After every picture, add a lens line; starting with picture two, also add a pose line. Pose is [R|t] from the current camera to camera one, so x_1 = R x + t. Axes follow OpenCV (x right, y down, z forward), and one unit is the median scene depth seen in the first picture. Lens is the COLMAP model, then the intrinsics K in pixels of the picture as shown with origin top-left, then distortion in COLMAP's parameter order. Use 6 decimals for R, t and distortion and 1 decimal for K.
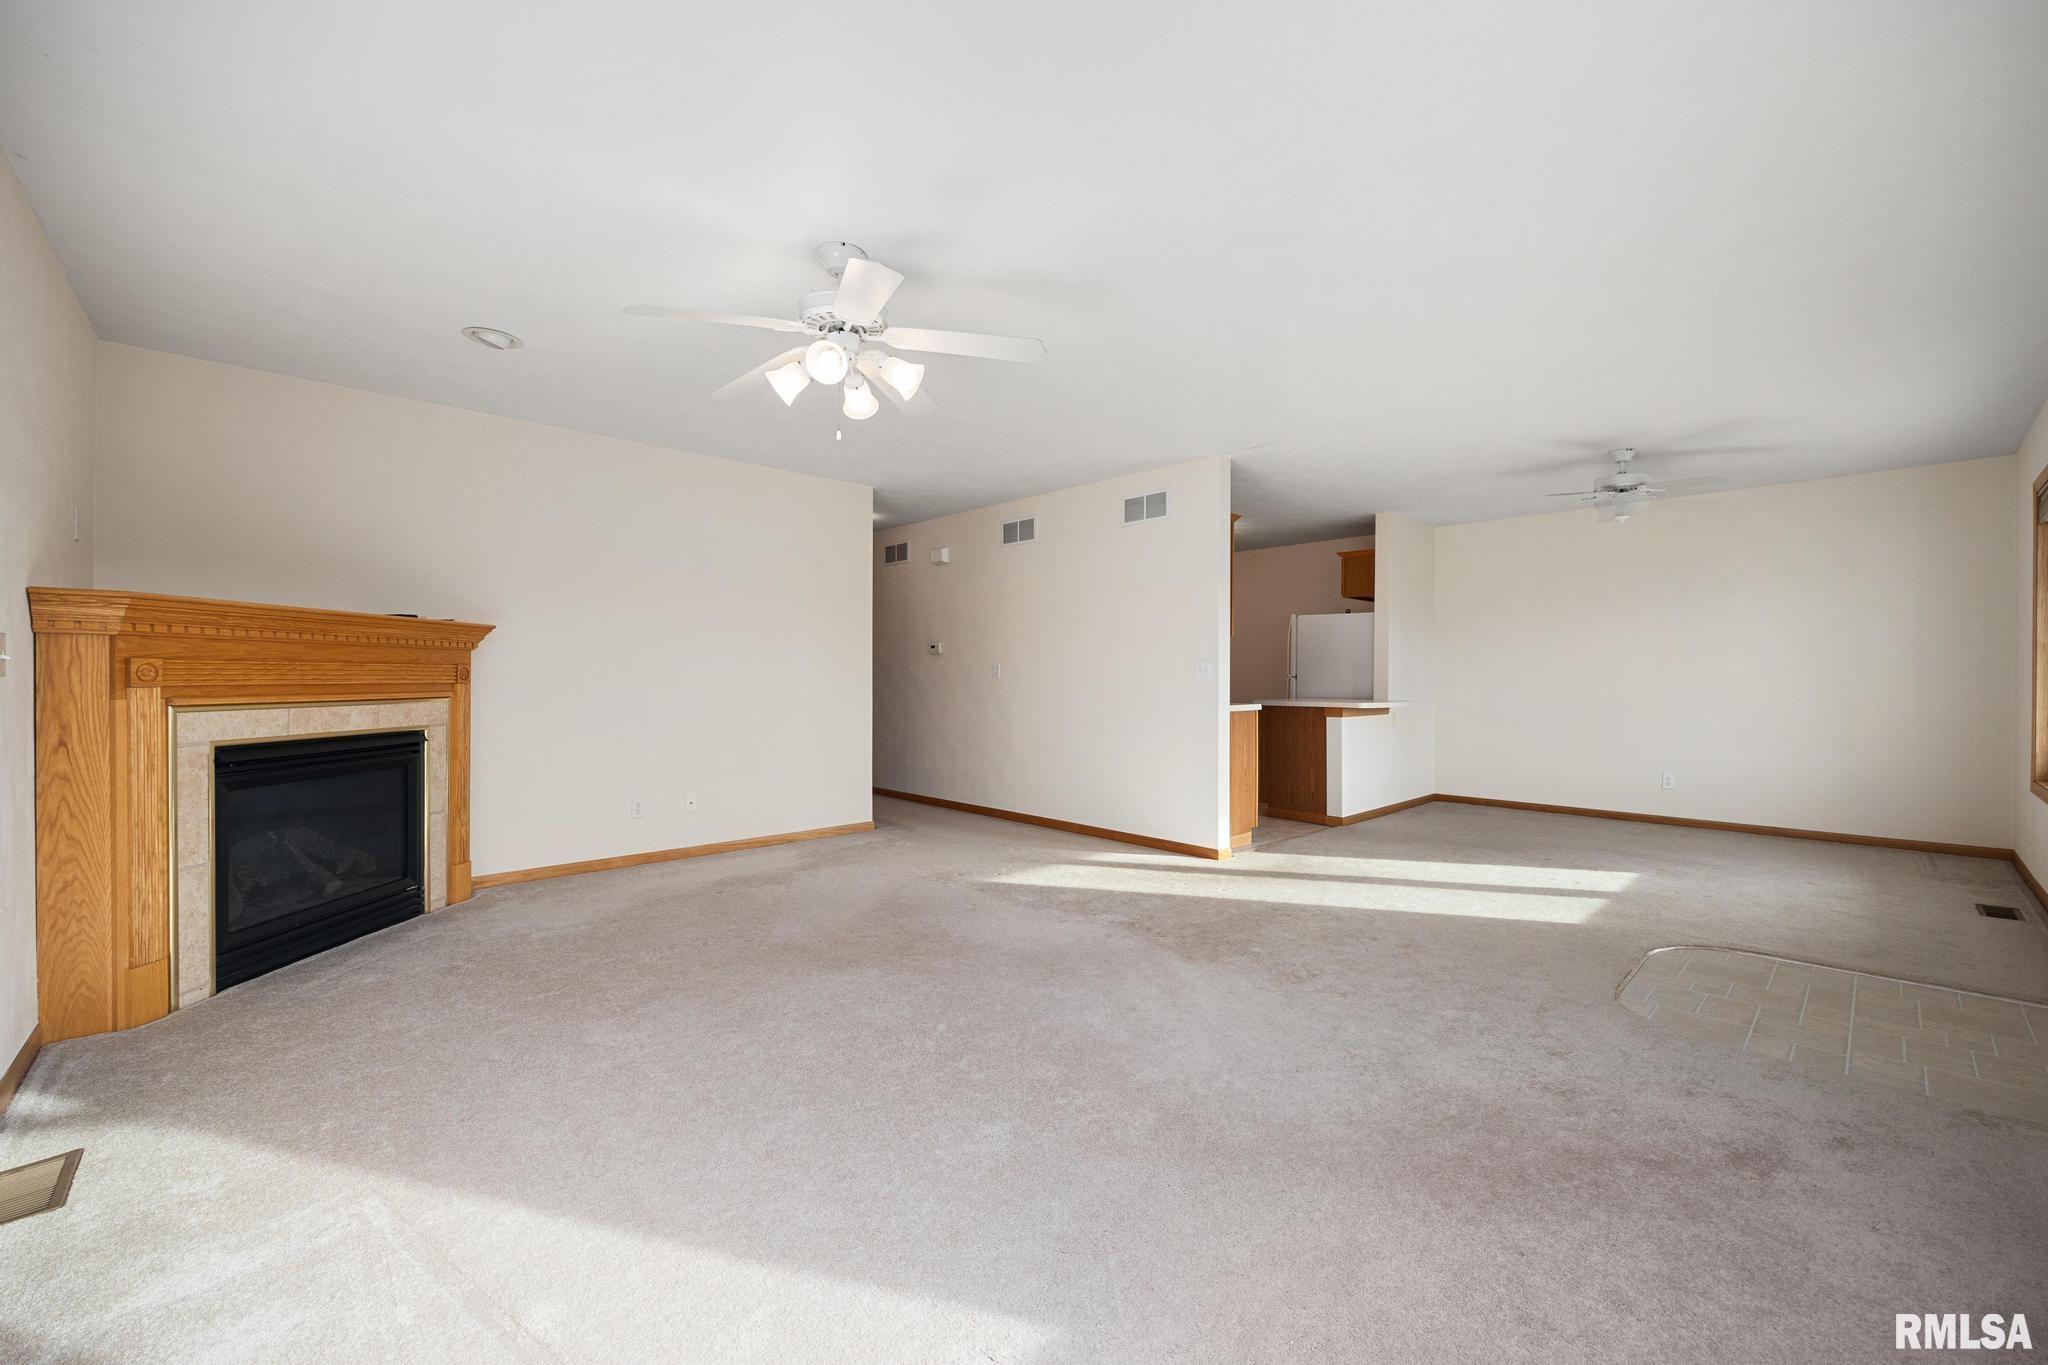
lens RADIAL K [[821.2, 0, 1039.3], [0, 821.2, 671.2], [0, 0, 1]] dist [-0.008608, -0.000549]
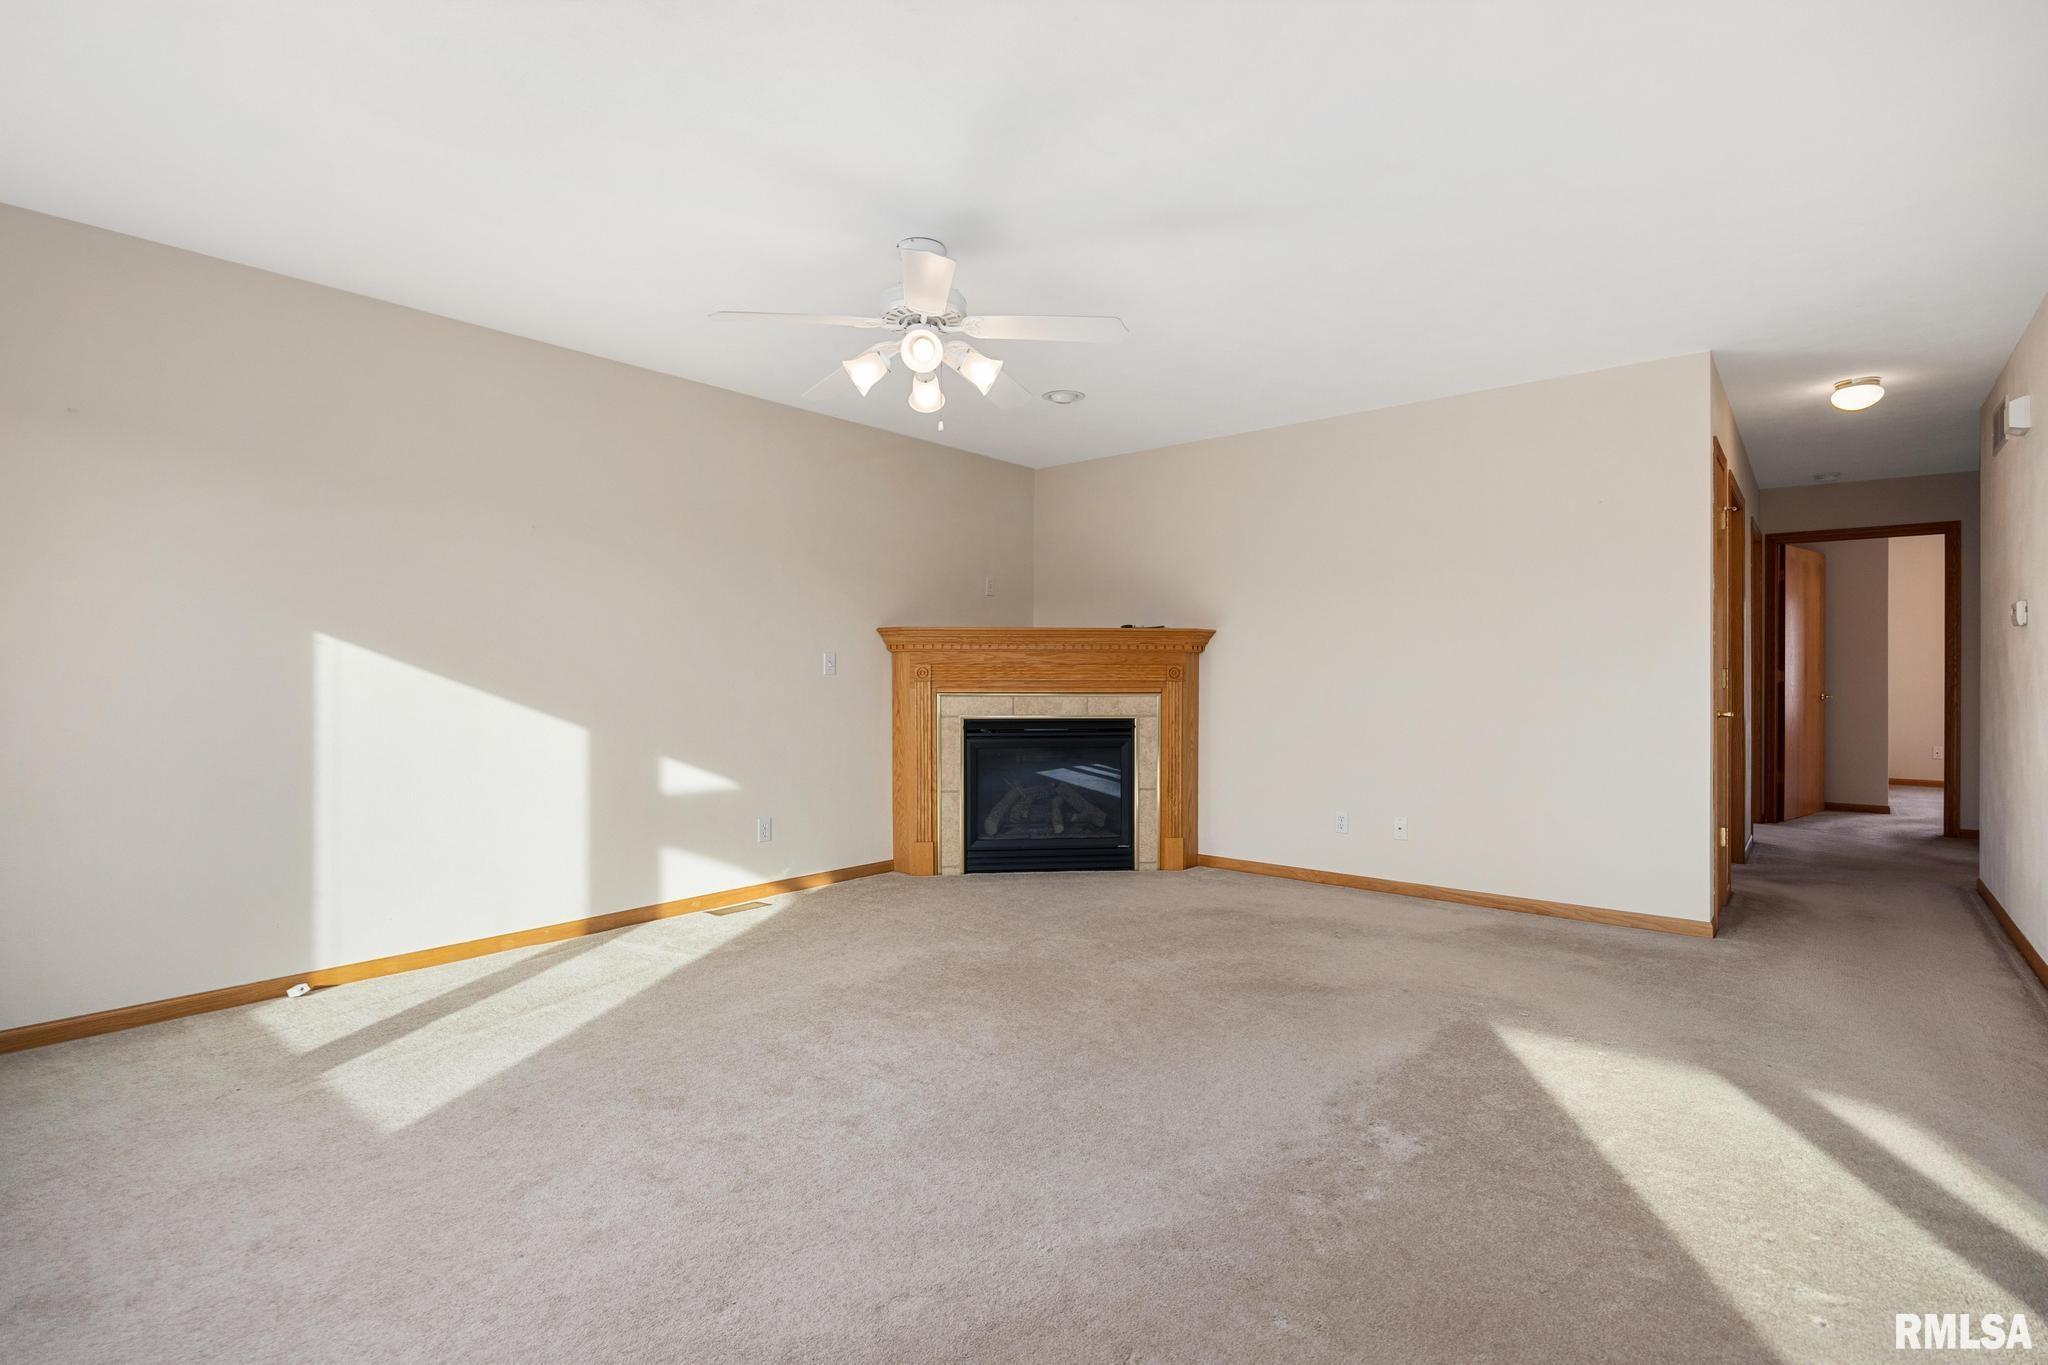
lens RADIAL K [[968.5, 0, 1030.9], [0, 968.5, 682.4], [0, 0, 1]] dist [-0.002012, -0.000235]
pose [[0.121421, 0.015443, -0.992481, 0.662391], [0.005212, 0.999855, 0.016195, -0.006806], [0.992587, -0.007140, 0.121323, 0.678396]]
